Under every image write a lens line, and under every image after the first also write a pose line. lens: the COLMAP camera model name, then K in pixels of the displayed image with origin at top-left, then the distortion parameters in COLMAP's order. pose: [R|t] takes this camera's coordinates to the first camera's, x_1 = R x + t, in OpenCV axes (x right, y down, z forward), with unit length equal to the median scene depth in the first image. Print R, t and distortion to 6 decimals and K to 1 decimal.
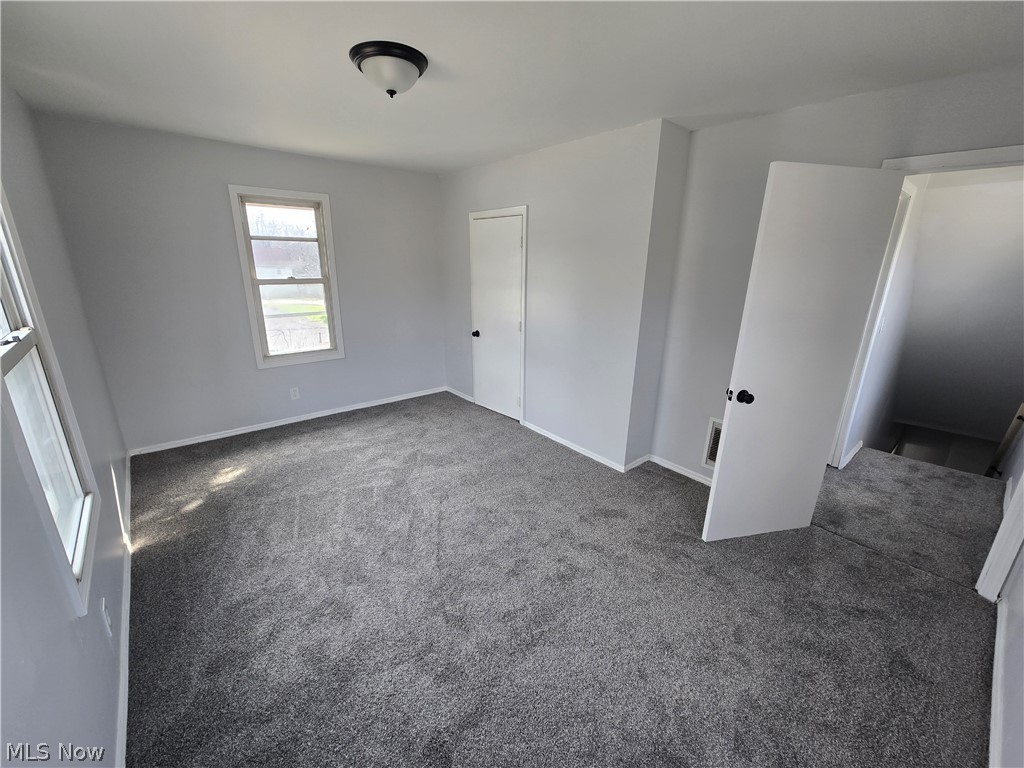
lens RADIAL K [[417.3, 0, 504.5], [0, 417.3, 387.4], [0, 0, 1]] dist [-0.000020, 0.000109]
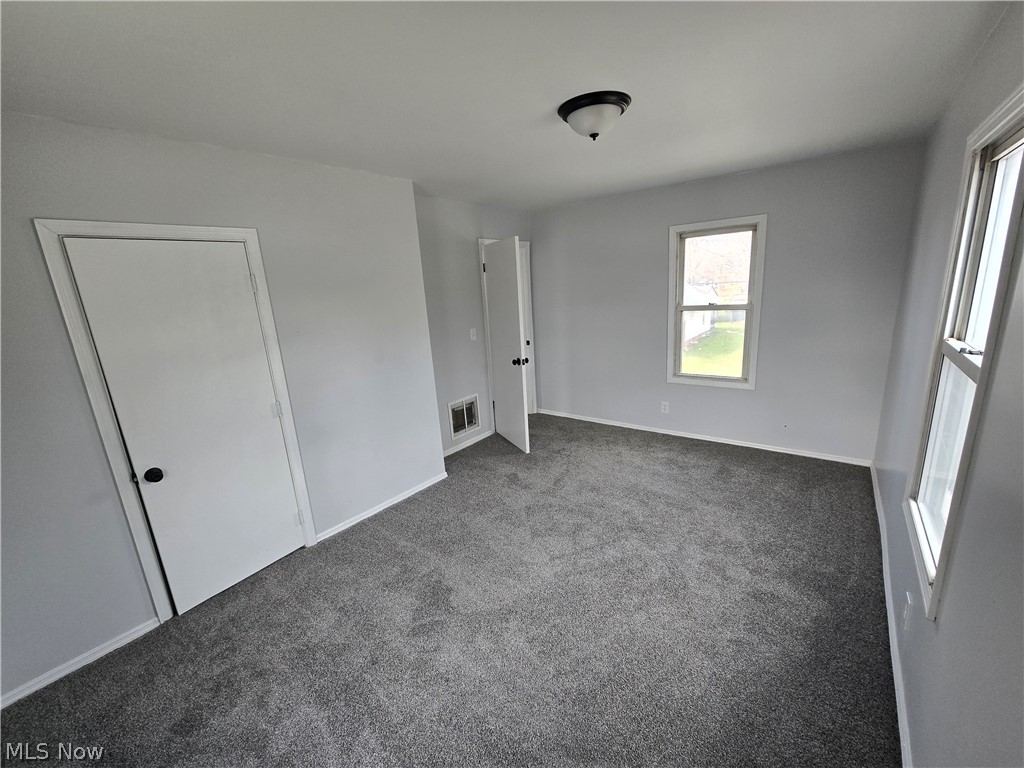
lens RADIAL K [[417.3, 0, 505.8], [0, 417.3, 383.8], [0, 0, 1]] dist [-0.000020, 0.000109]
pose [[-0.202199, -0.230832, 0.951752, -0.892781], [0.345671, 0.892455, 0.289888, -0.341922], [-0.916312, 0.387608, -0.100662, 0.999874]]
